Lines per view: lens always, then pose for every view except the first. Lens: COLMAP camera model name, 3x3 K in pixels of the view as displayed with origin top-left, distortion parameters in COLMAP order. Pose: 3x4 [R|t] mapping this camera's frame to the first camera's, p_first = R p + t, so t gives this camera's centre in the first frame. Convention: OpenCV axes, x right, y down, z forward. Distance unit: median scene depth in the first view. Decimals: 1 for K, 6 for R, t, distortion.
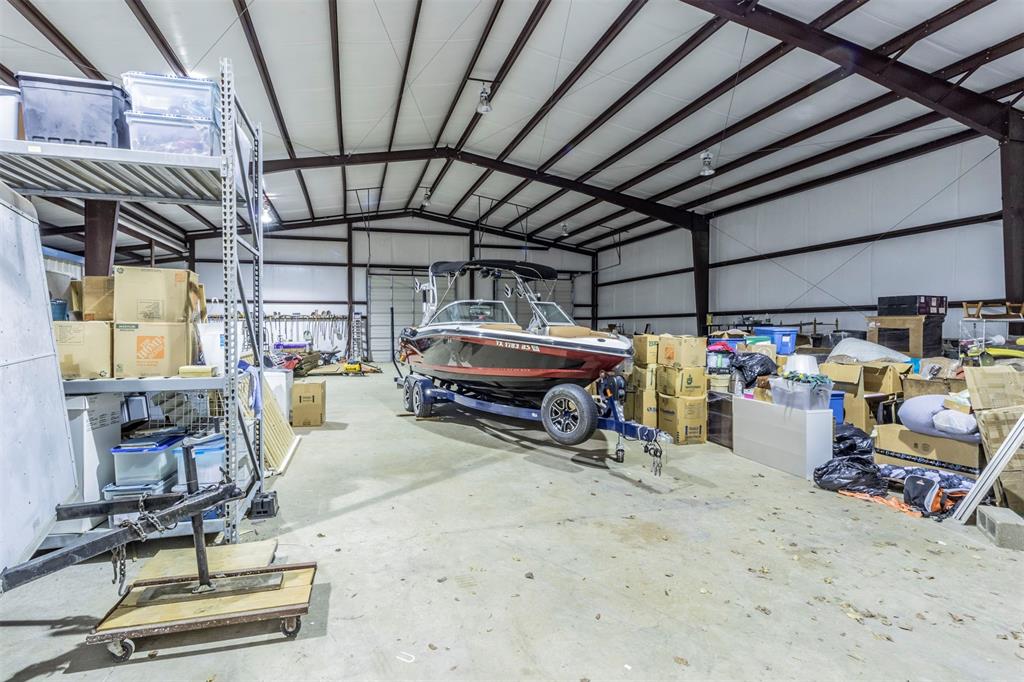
lens RADIAL K [[481.7, 0, 512.0], [0, 481.7, 341.0], [0, 0, 1]] dist [0.002880, 0.000681]
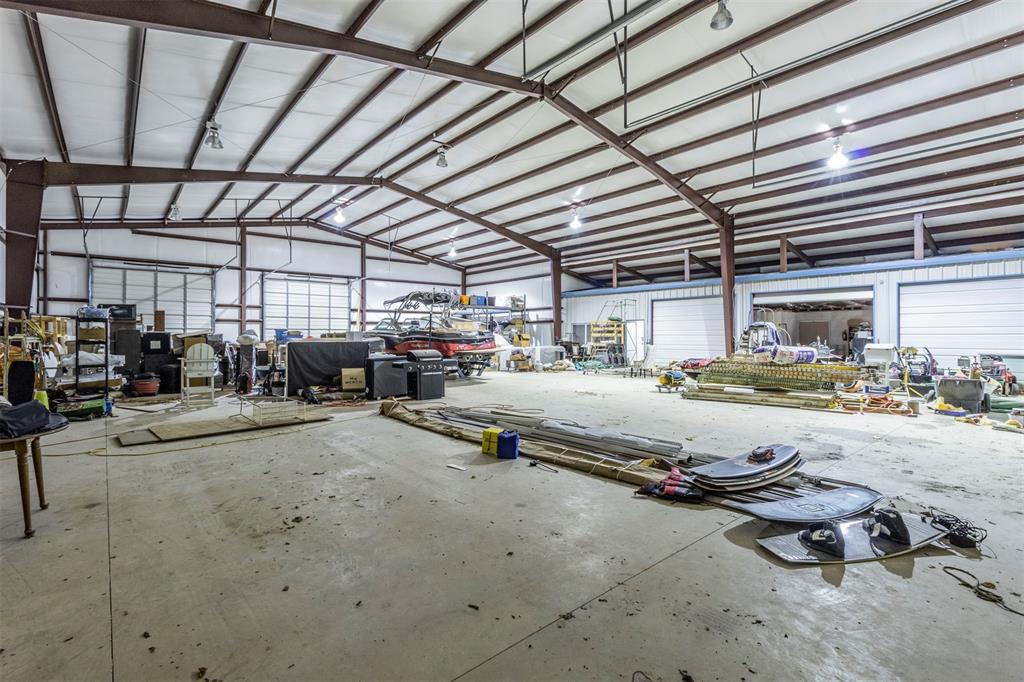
lens RADIAL K [[481.7, 0, 512.0], [0, 481.7, 341.0], [0, 0, 1]] dist [0.002880, 0.000681]
pose [[0.885181, -0.013918, 0.465038, -0.305103], [0.019383, 0.999788, -0.006972, 0.010859], [-0.464842, 0.015185, 0.885263, -0.144859]]
